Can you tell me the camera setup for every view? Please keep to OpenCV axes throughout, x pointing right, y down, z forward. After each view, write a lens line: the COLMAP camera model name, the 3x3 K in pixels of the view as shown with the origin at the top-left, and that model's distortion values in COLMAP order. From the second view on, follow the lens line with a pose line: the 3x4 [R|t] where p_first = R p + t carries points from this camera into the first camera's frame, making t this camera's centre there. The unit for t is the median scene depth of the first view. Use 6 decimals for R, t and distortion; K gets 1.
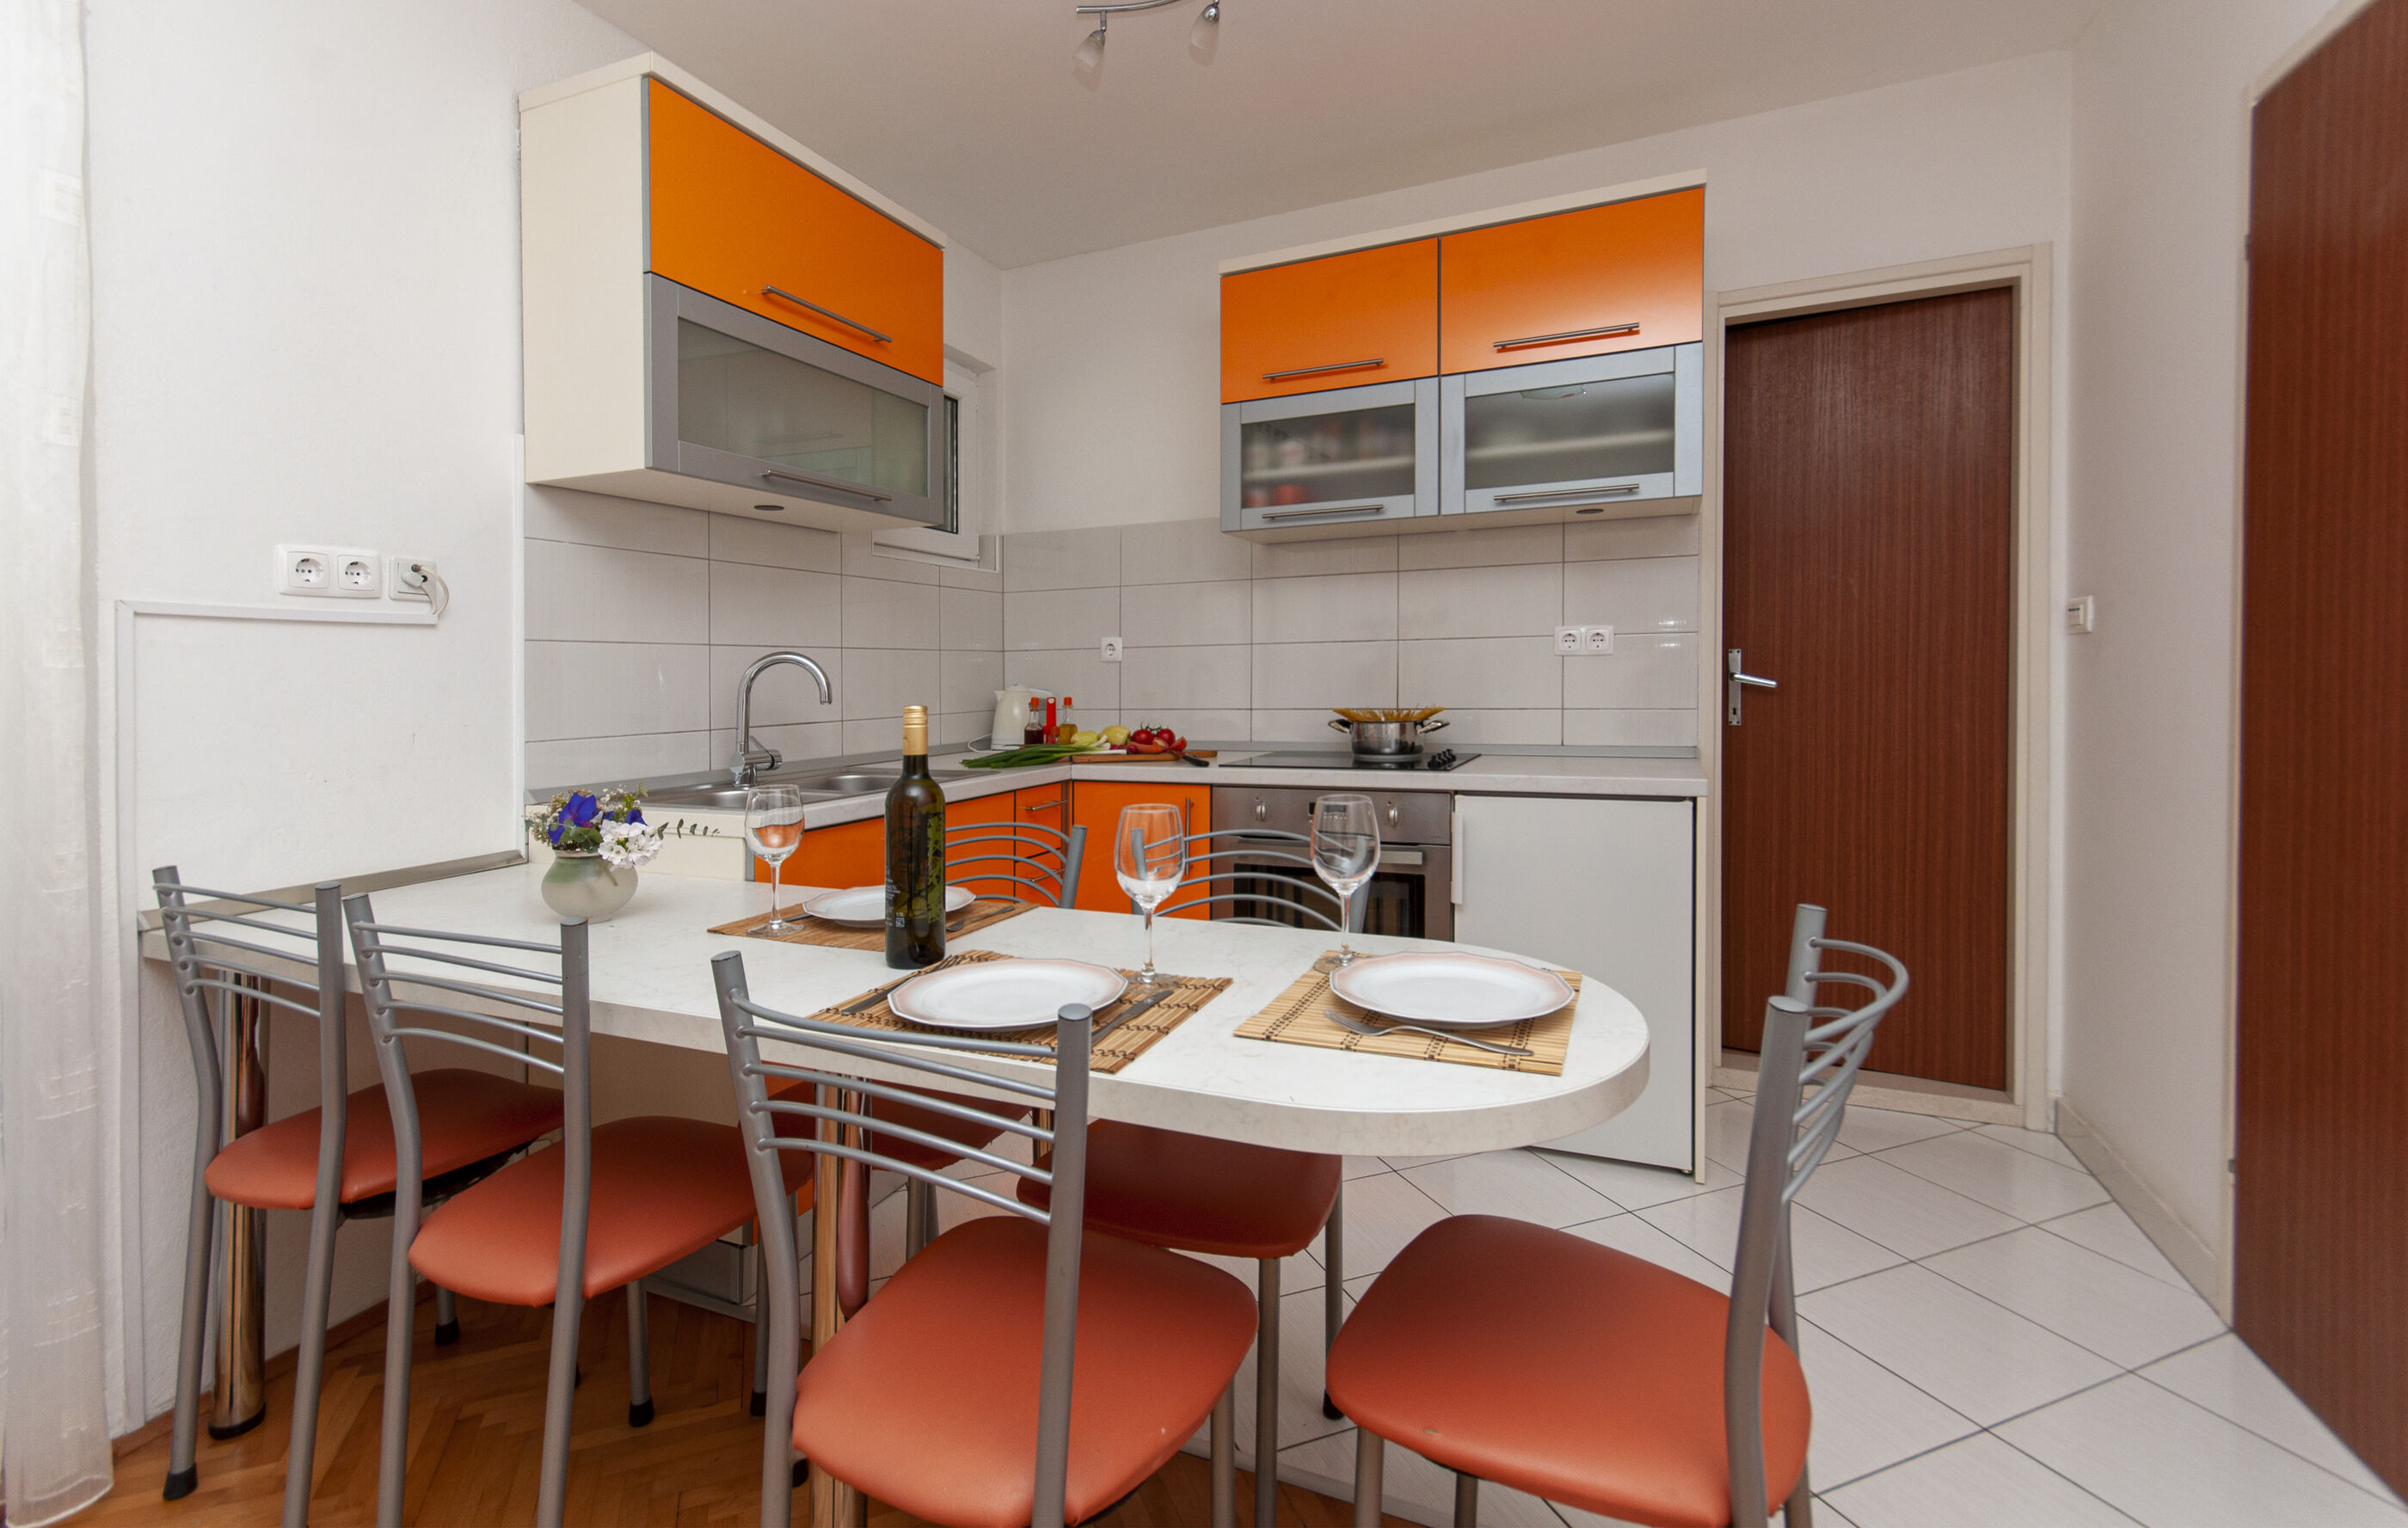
lens RADIAL K [[1108.7, 0, 1202.3], [0, 1108.7, 655.0], [0, 0, 1]] dist [0.019142, 0.000015]
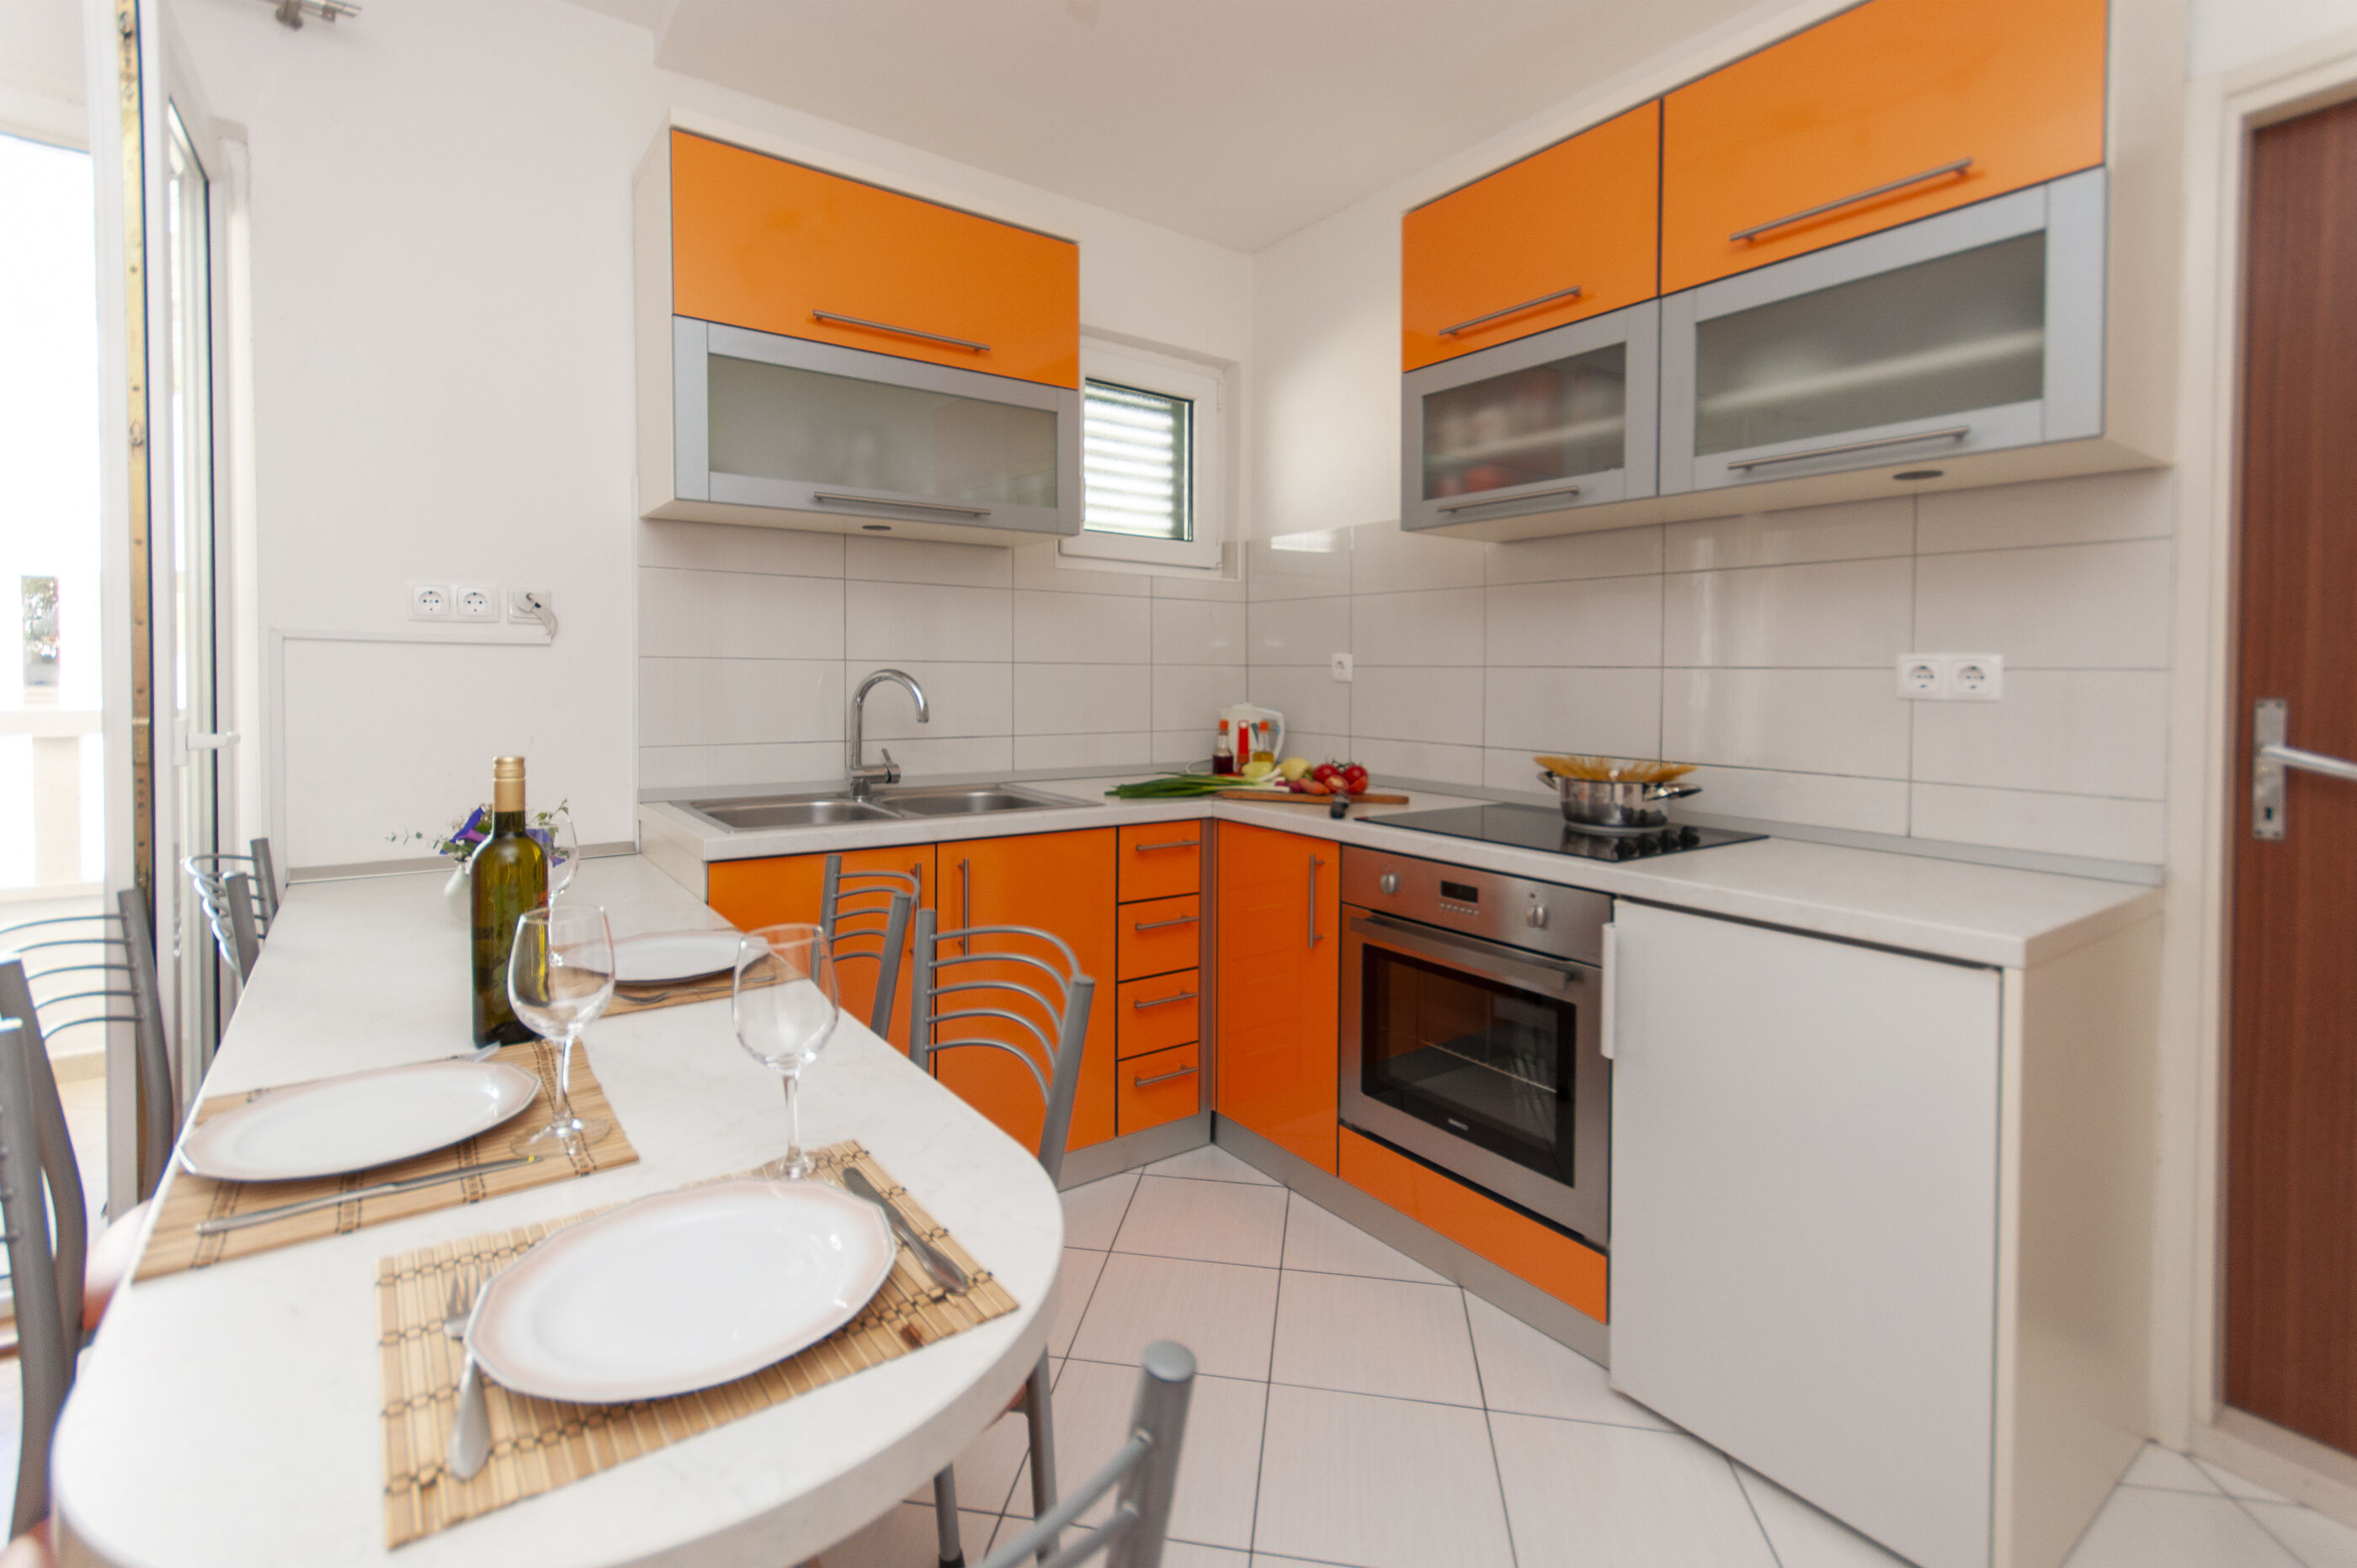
lens RADIAL K [[1083.6, 0, 1143.8], [0, 1083.6, 656.3], [0, 0, 1]] dist [0.012349, 0.000250]
pose [[0.850795, 0.020391, -0.525102, 0.298707], [-0.017838, 0.999792, 0.009922, -0.025019], [0.525195, 0.000925, 0.850981, 0.241275]]
